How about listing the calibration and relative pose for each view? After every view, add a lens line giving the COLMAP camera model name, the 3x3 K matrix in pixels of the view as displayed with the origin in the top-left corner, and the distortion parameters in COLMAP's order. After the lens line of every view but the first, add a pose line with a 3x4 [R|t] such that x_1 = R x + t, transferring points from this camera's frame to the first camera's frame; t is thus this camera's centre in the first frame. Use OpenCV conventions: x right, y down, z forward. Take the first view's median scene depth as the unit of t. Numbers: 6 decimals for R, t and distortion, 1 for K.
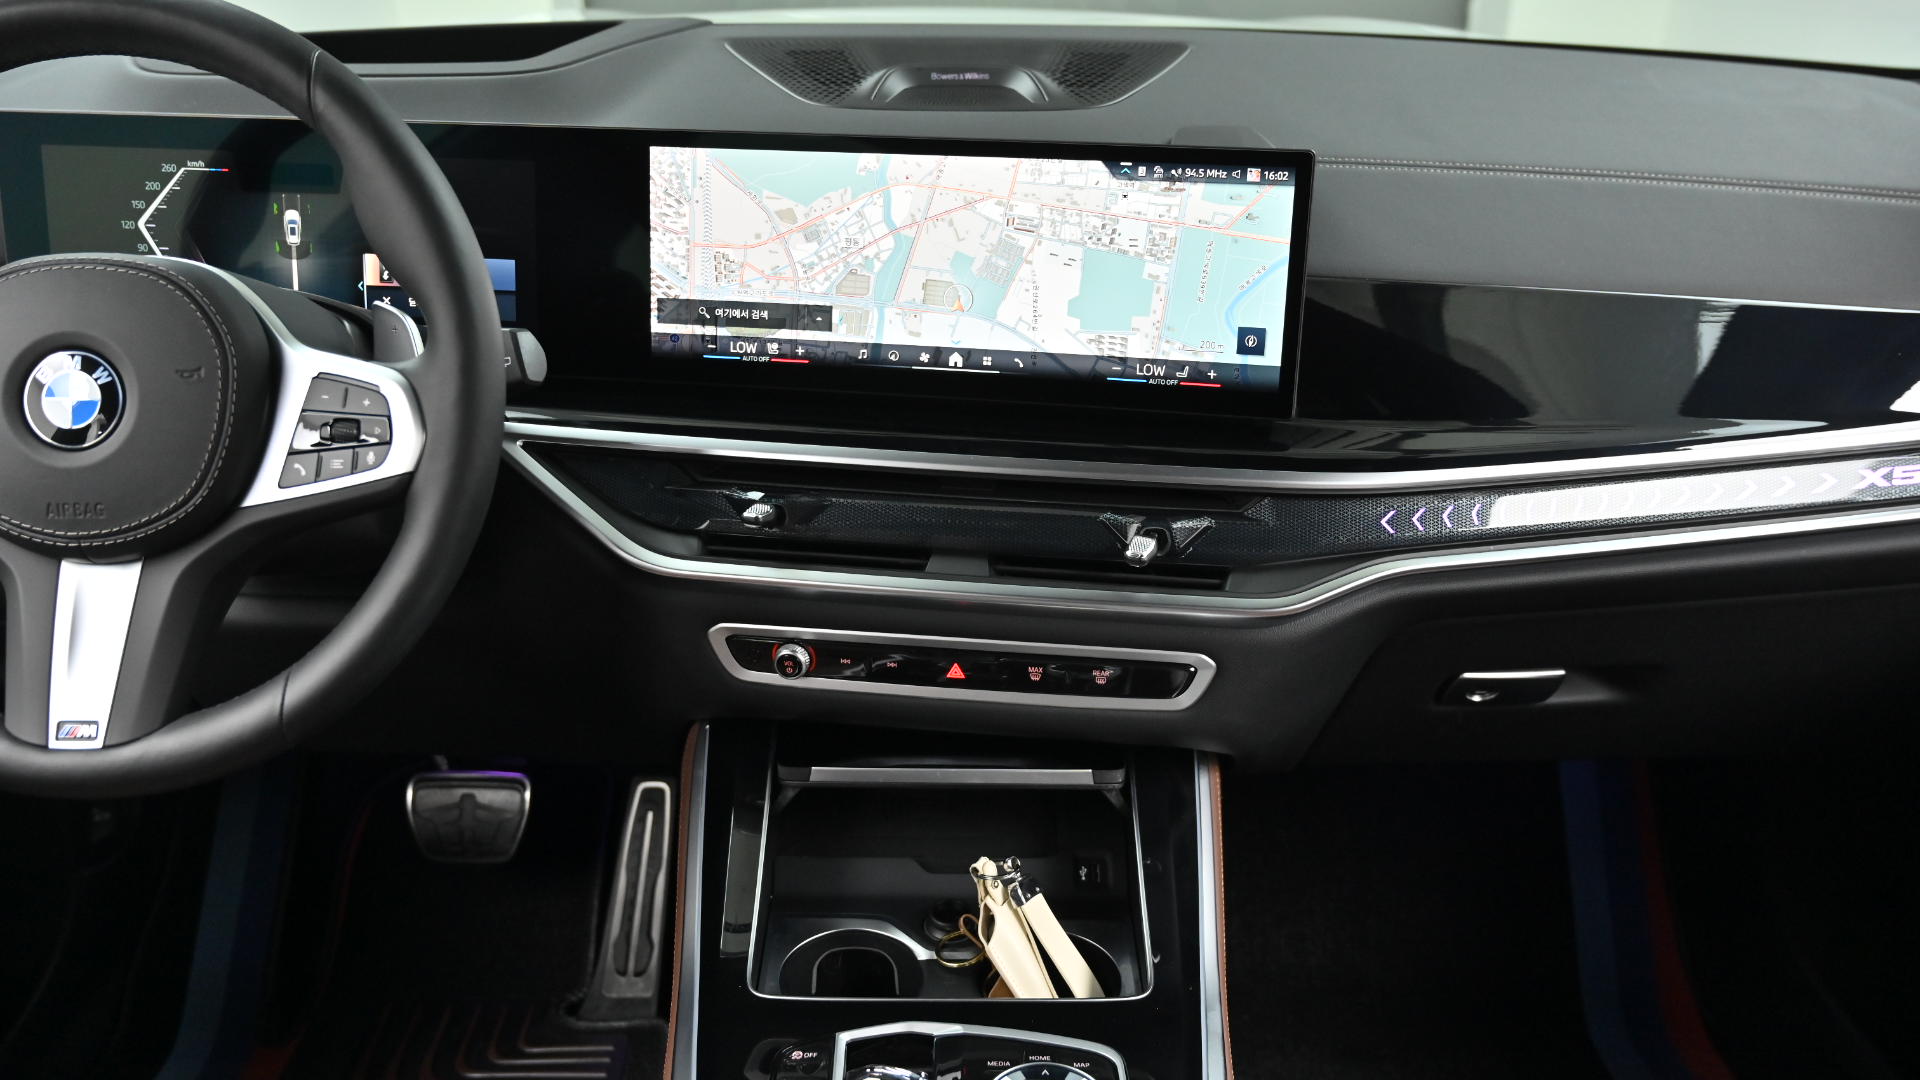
lens RADIAL K [[1646.2, 0, 956.2], [0, 1646.2, 542.3], [0, 0, 1]] dist [-0.005315, -0.010914]
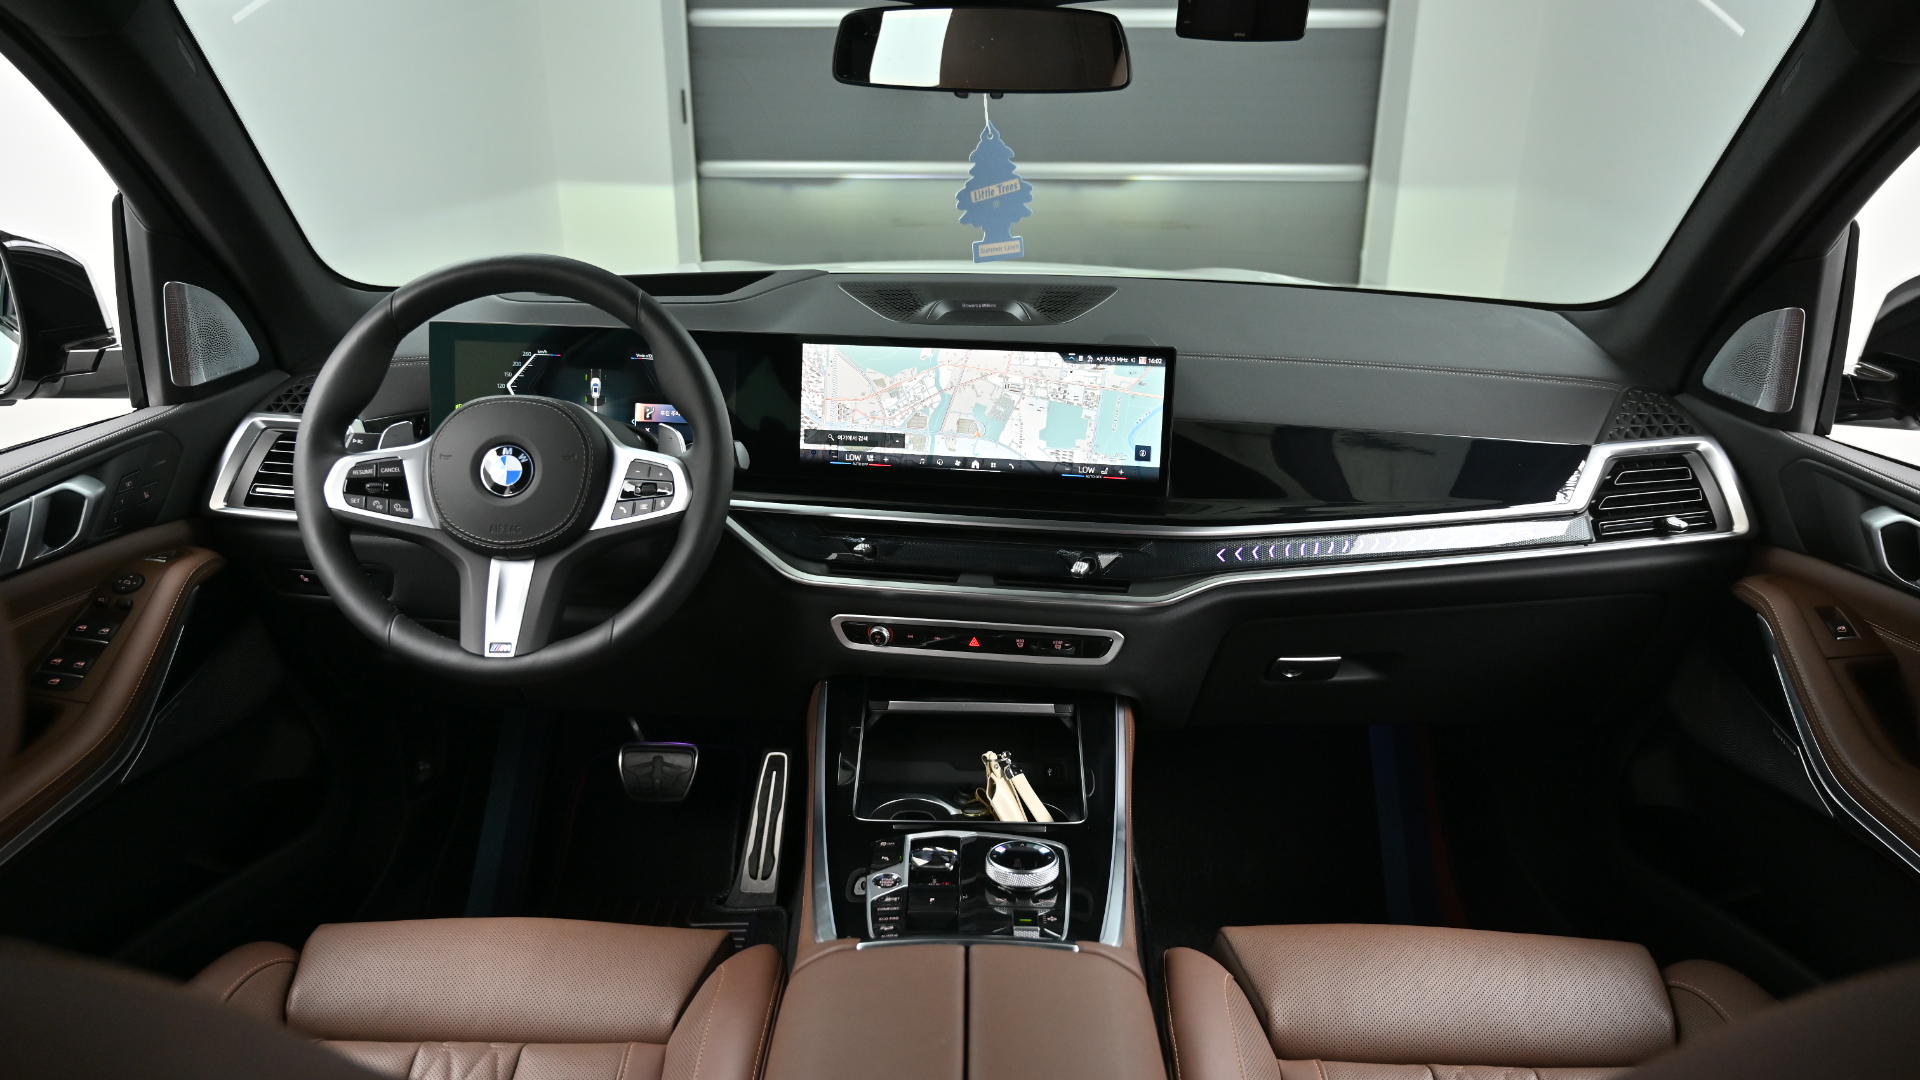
lens RADIAL K [[1351.7, 0, 964.1], [0, 1351.7, 535.8], [0, 0, 1]] dist [-0.004061, 0.004474]
pose [[0.999943, 0.007053, -0.008058, -0.000247], [-0.007866, 0.994363, -0.105735, 0.118042], [0.007267, 0.105792, 0.994362, -0.424326]]
